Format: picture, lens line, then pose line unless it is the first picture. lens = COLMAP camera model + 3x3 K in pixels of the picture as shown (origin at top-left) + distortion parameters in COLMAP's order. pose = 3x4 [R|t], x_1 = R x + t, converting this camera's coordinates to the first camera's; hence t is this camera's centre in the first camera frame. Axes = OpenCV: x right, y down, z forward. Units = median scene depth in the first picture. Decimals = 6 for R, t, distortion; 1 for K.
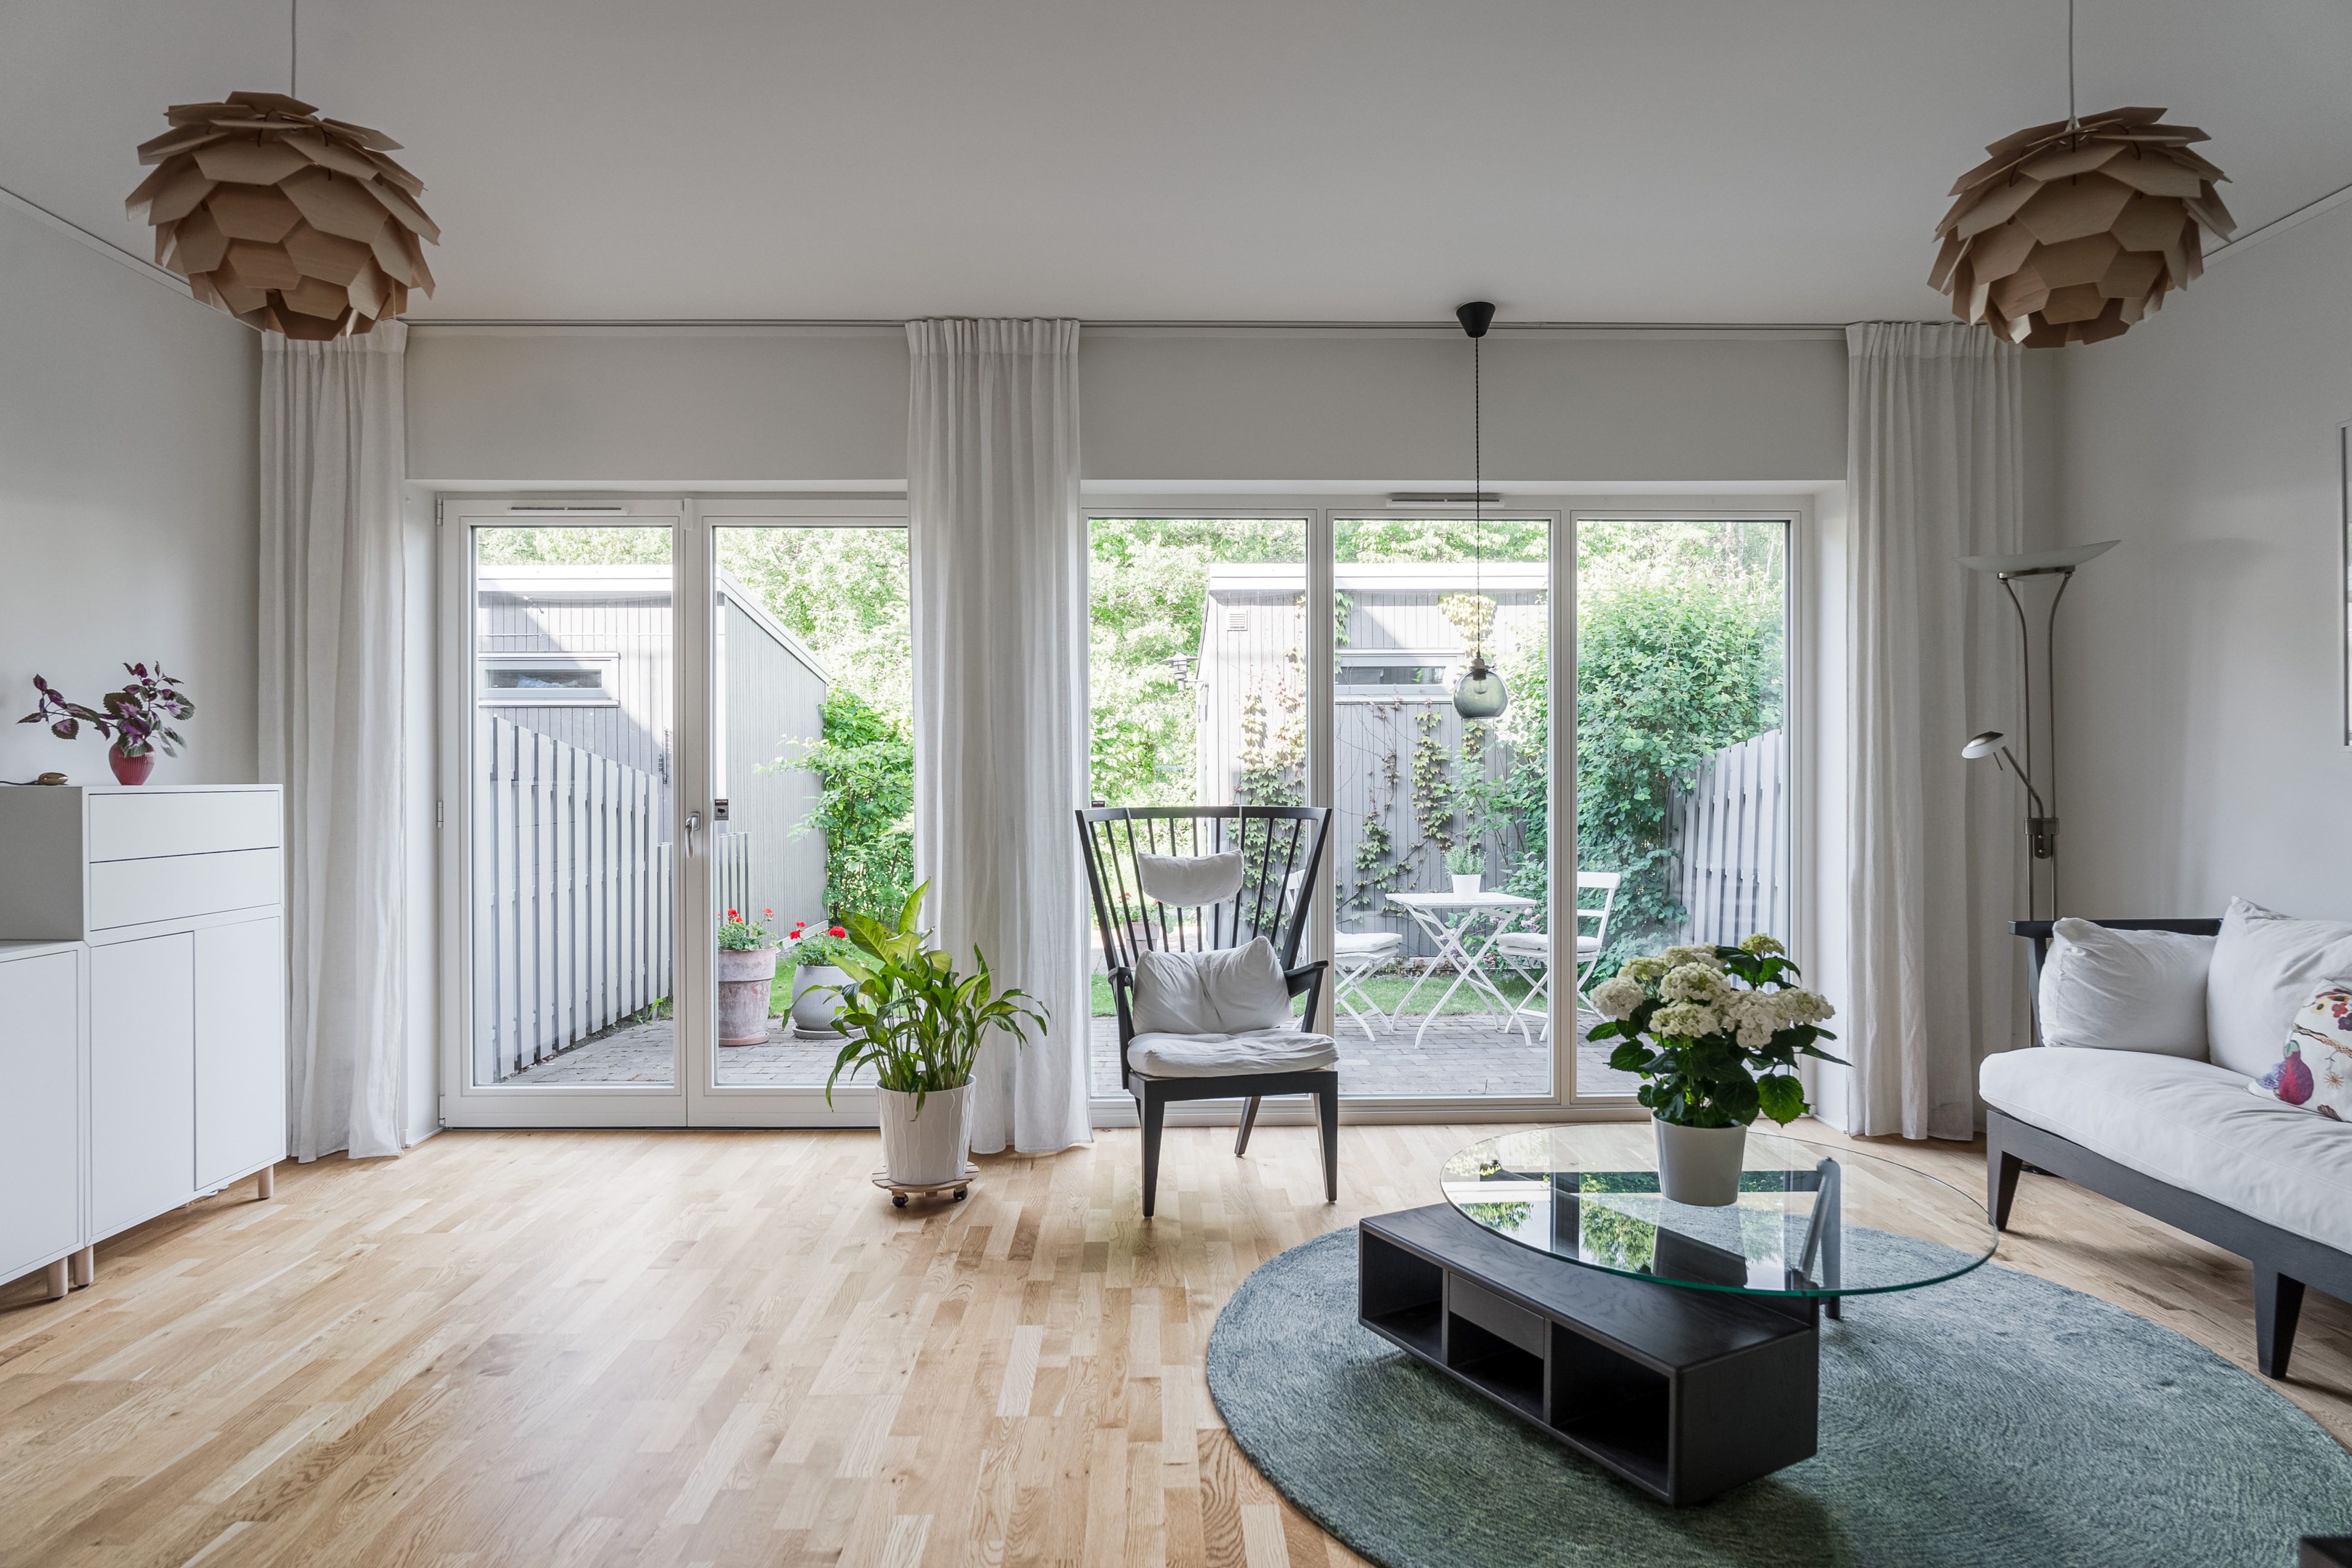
lens RADIAL K [[1303.6, 0, 1171.0], [0, 1303.6, 777.4], [0, 0, 1]] dist [-0.000084, 0.000167]
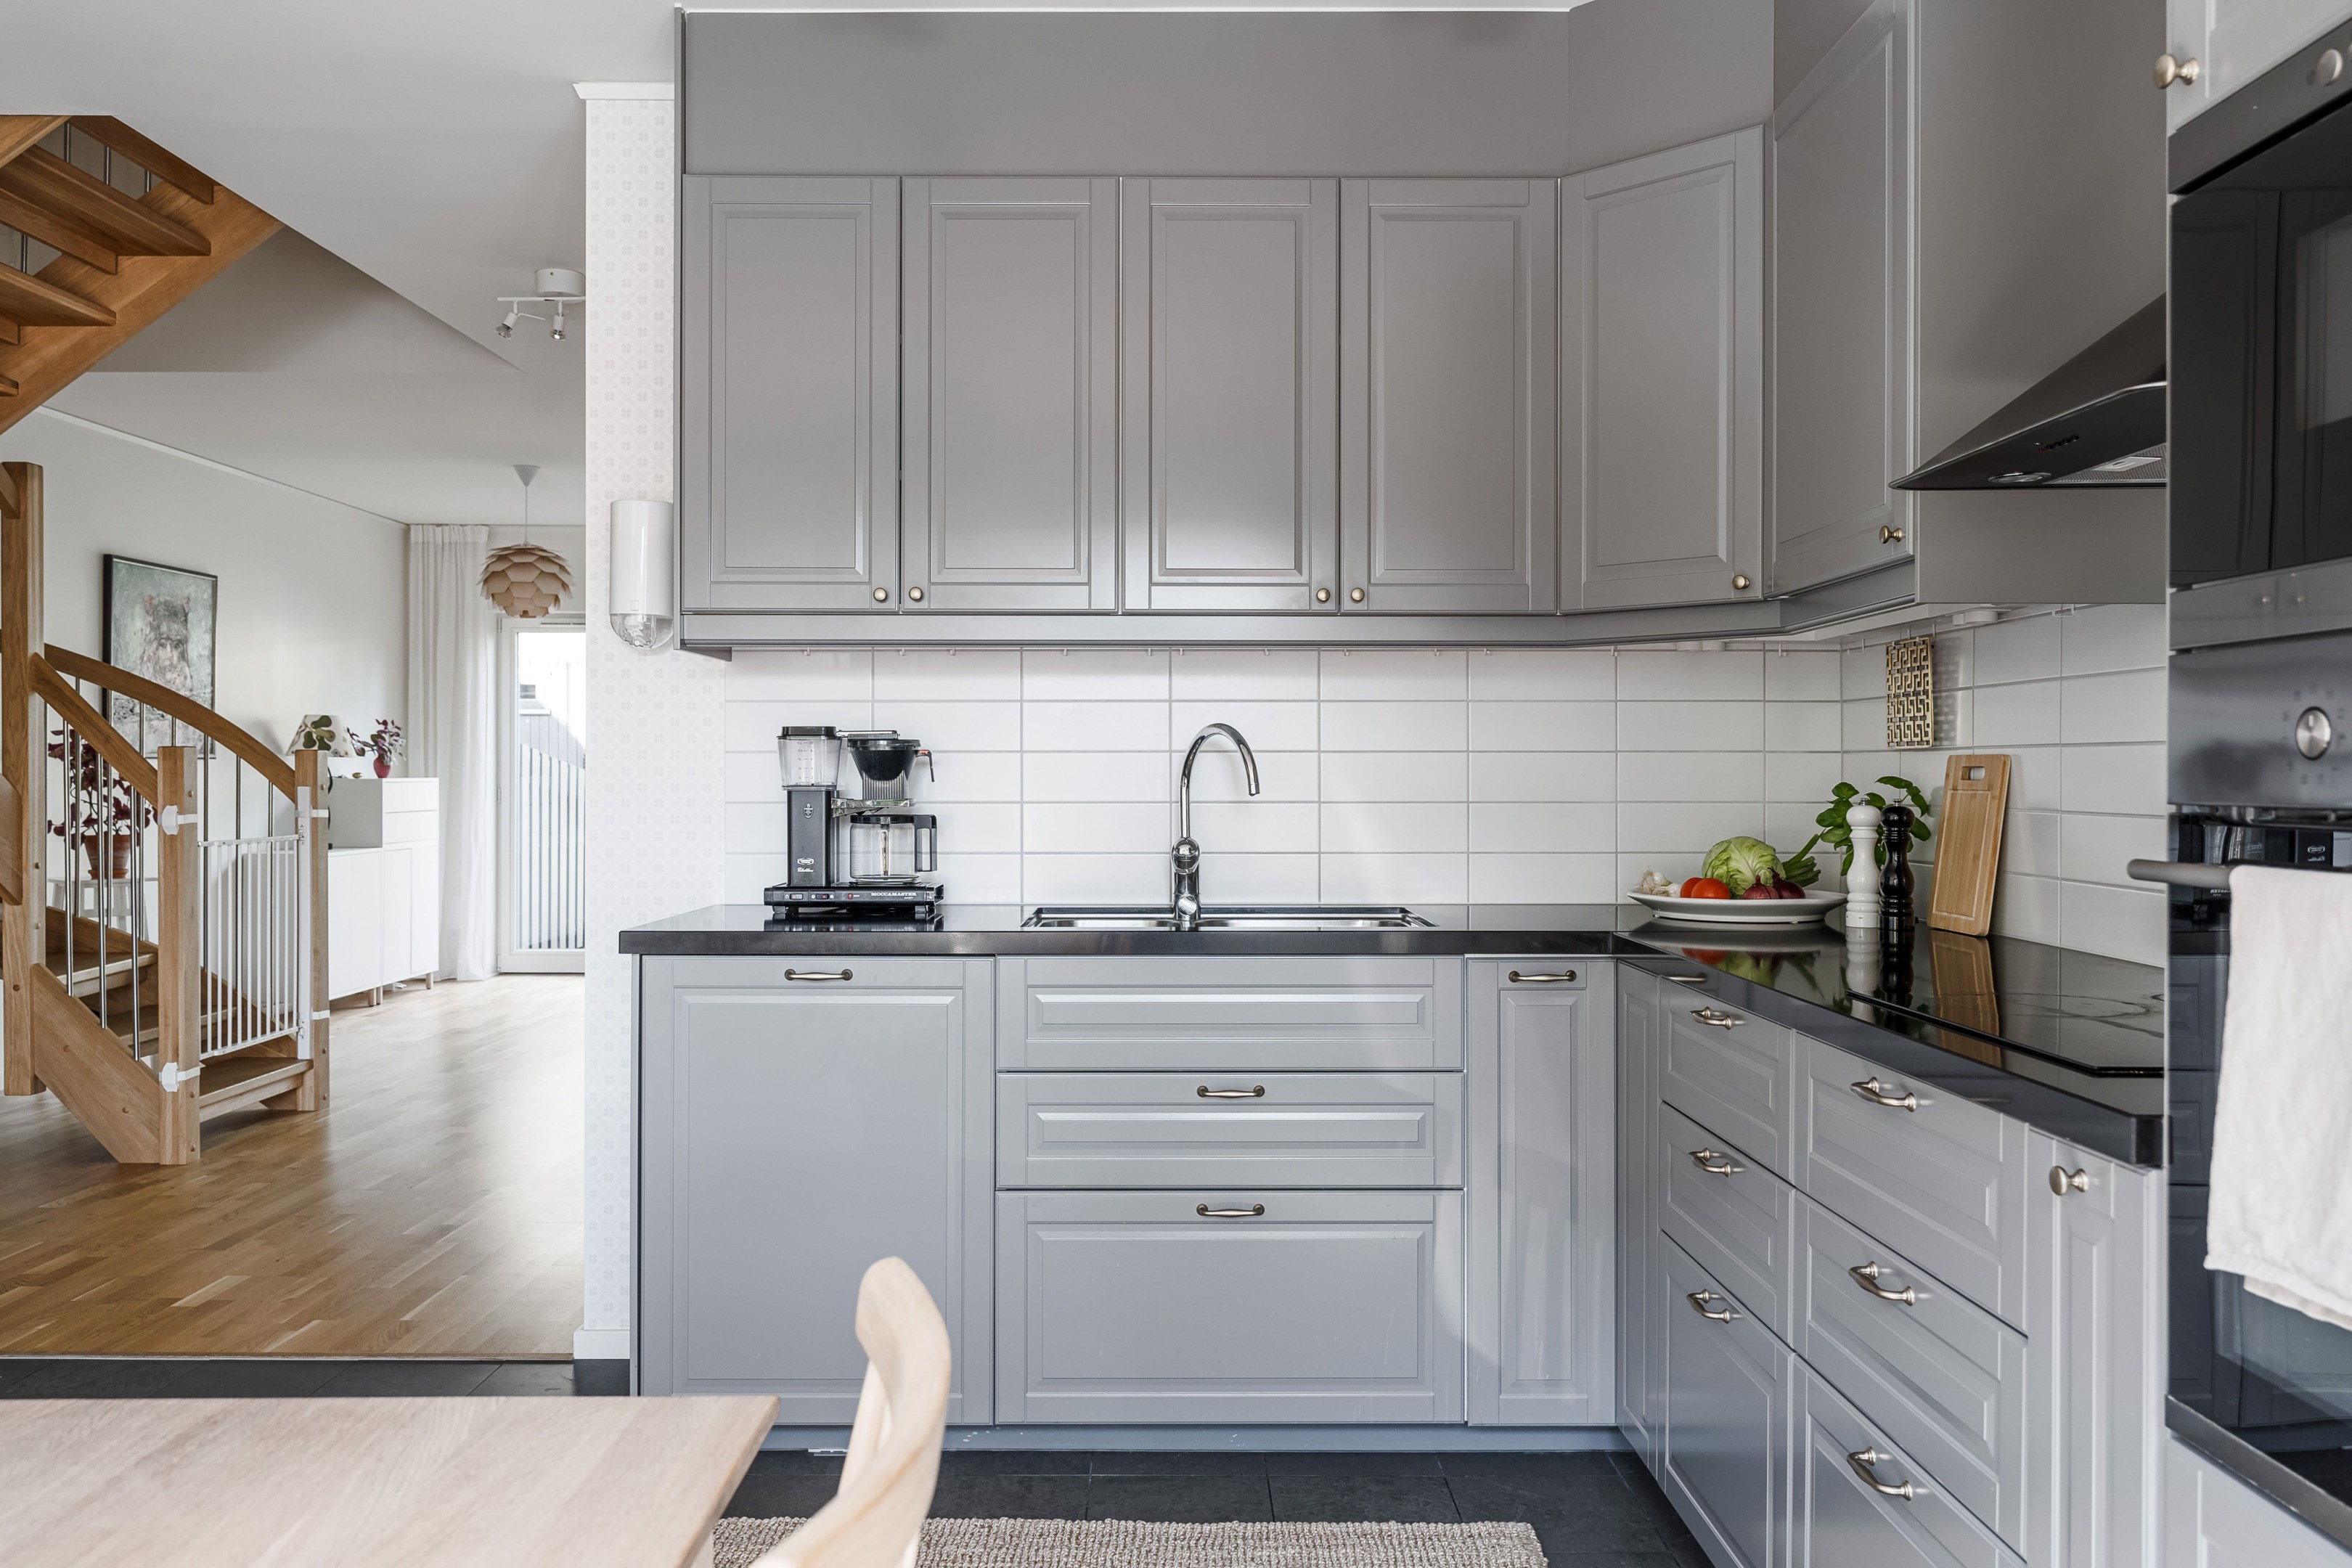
lens RADIAL K [[1885.2, 0, 1176.4], [0, 1885.2, 777.5], [0, 0, 1]] dist [0.002222, 0.000425]
pose [[0.999531, 0.007762, -0.029635, 0.548283], [-0.007802, 0.999969, -0.001237, -0.001803], [0.029625, 0.001467, 0.999560, -1.942093]]
